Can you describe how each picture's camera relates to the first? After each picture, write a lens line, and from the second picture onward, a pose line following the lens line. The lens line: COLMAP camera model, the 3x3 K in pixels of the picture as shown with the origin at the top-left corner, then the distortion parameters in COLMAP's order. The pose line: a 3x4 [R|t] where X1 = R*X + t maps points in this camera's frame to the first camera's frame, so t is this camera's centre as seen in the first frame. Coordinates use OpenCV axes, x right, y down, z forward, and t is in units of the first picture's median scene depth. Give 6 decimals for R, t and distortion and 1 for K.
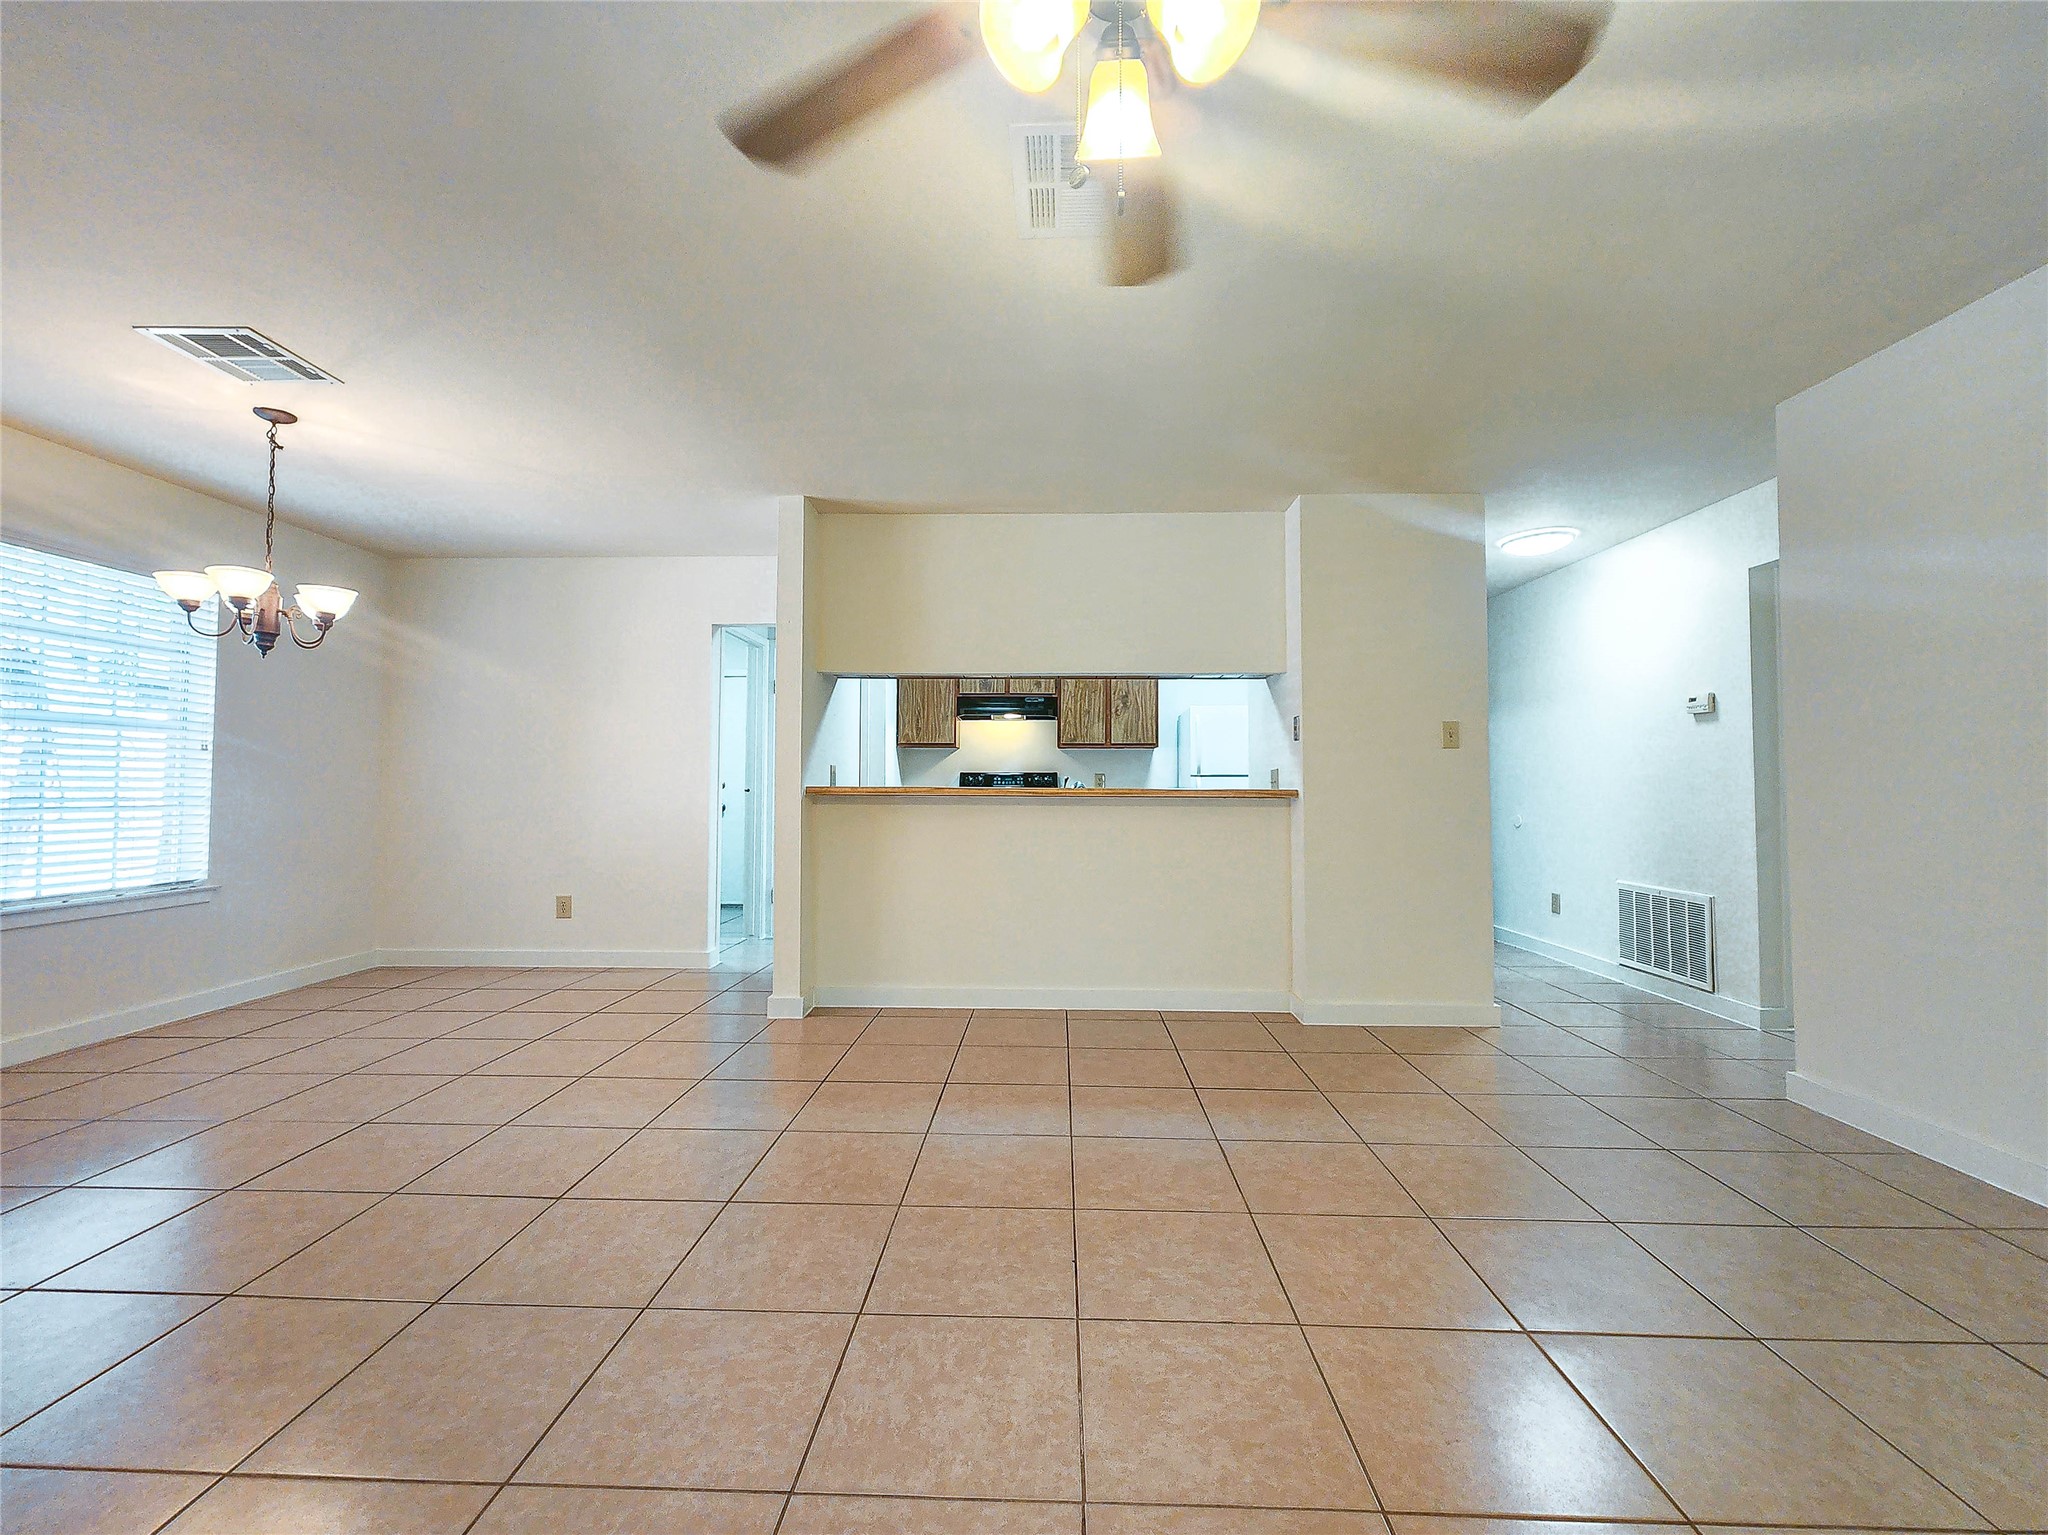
lens RADIAL K [[840.0, 0, 1027.6], [0, 840.0, 757.6], [0, 0, 1]] dist [-0.001582, -0.000262]
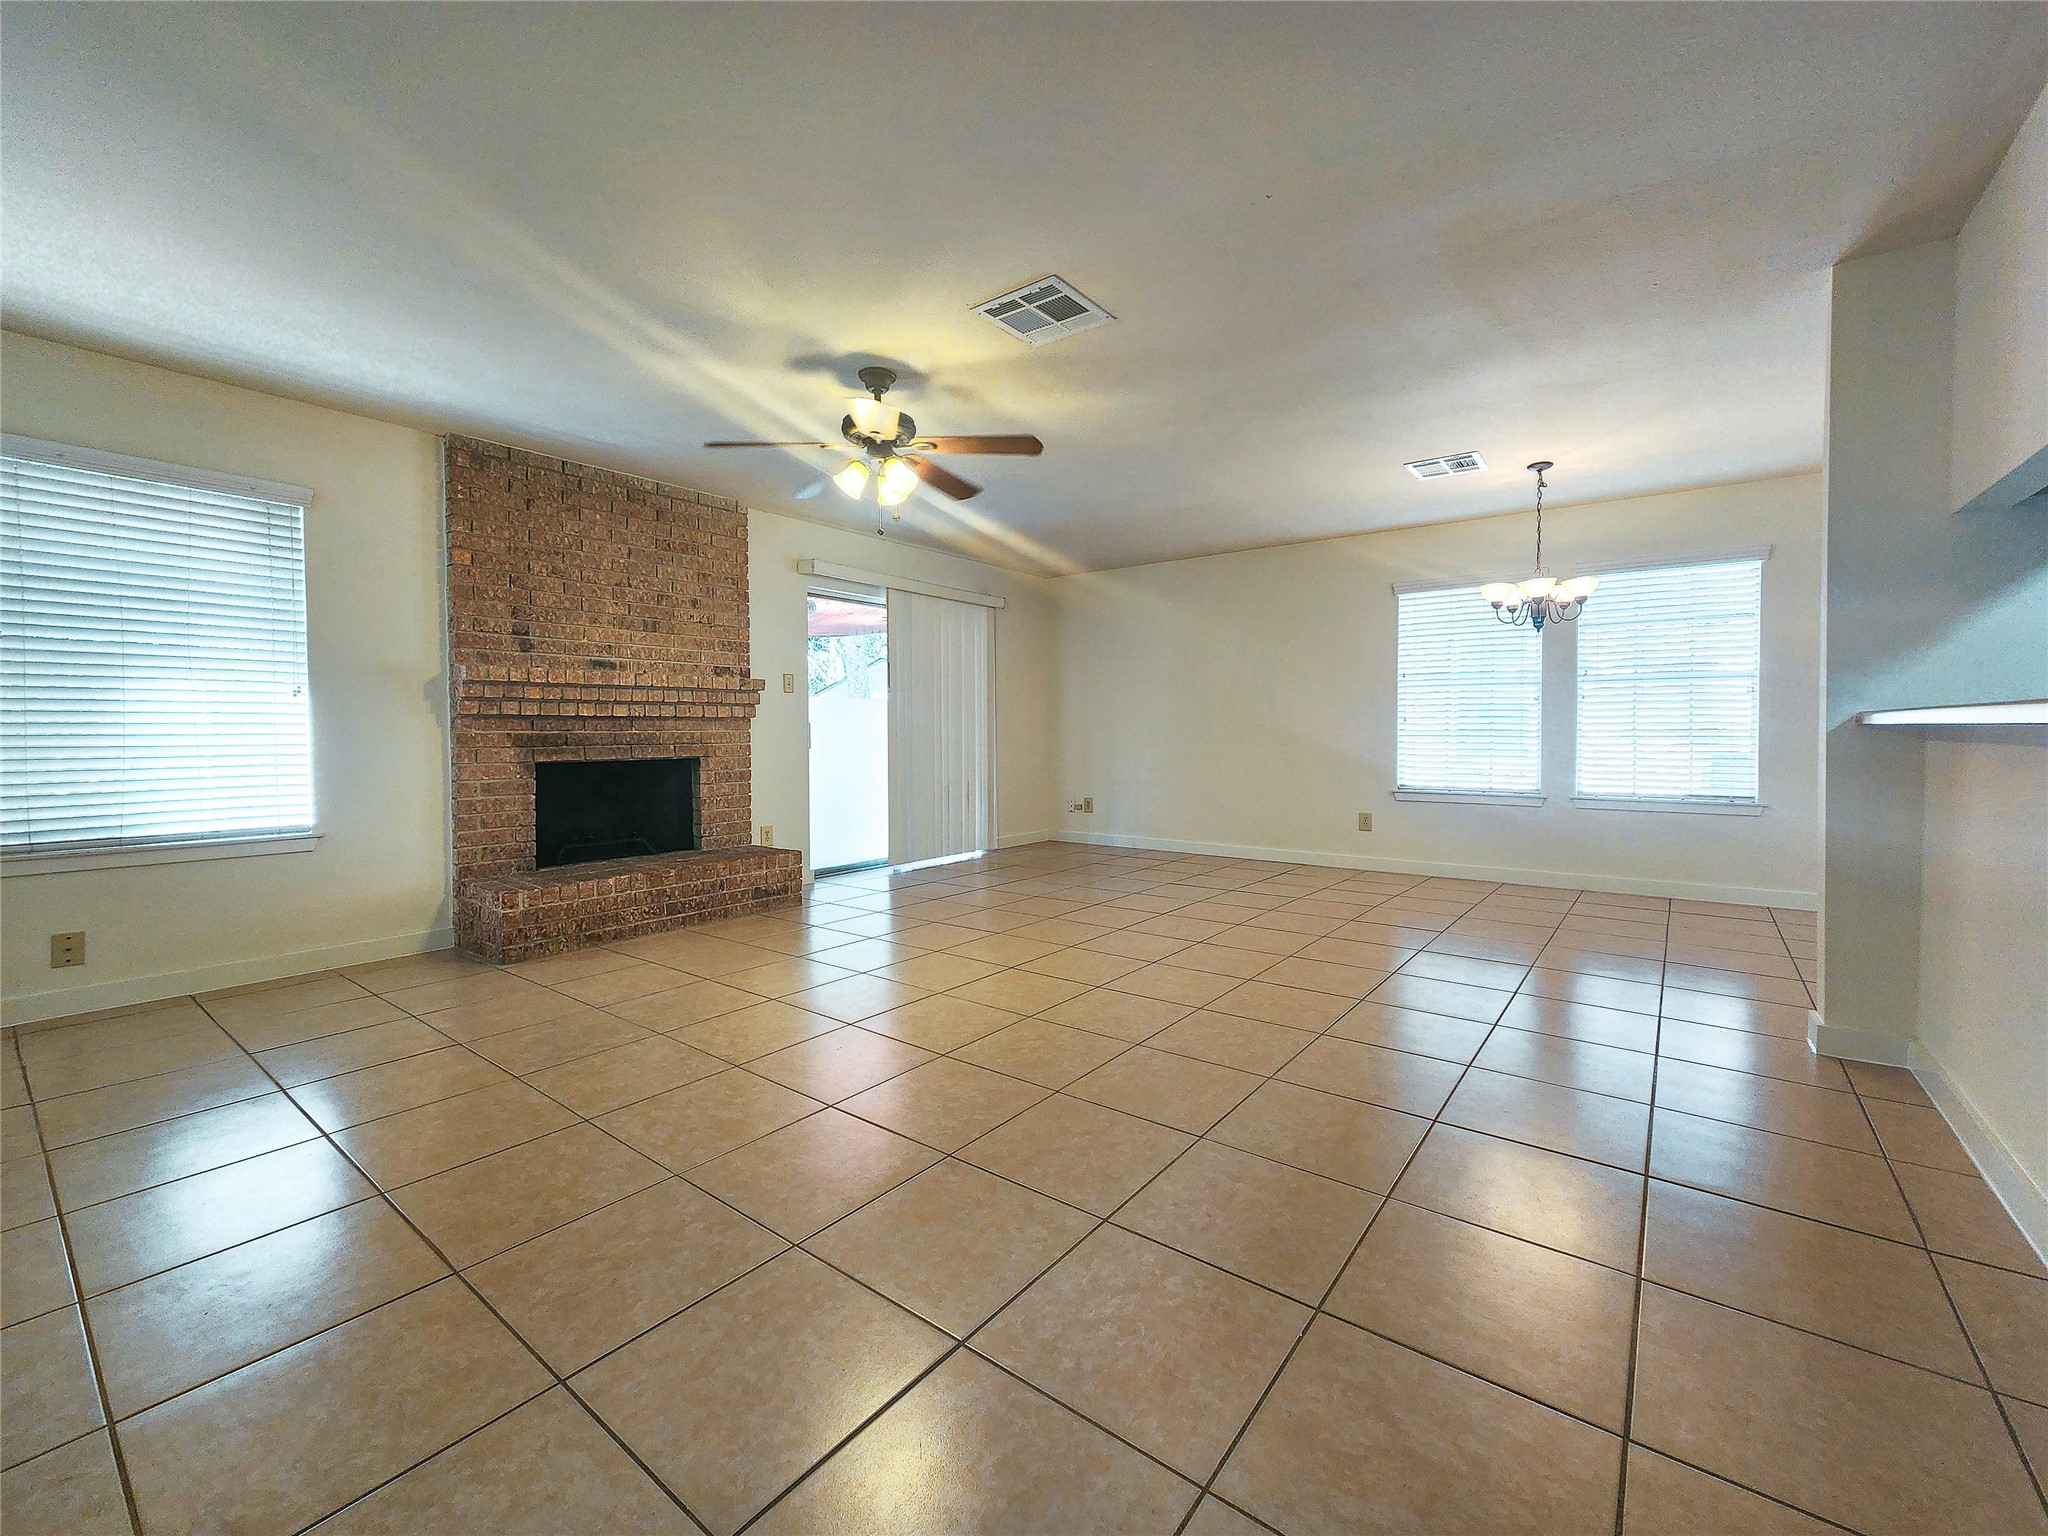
lens RADIAL K [[844.1, 0, 1038.7], [0, 844.1, 761.4], [0, 0, 1]] dist [-0.003741, -0.000188]
pose [[-0.576049, 0.029769, -0.816873, 1.138716], [0.032204, 0.999387, 0.013711, 0.080149], [0.816780, -0.018408, -0.576655, 1.569326]]
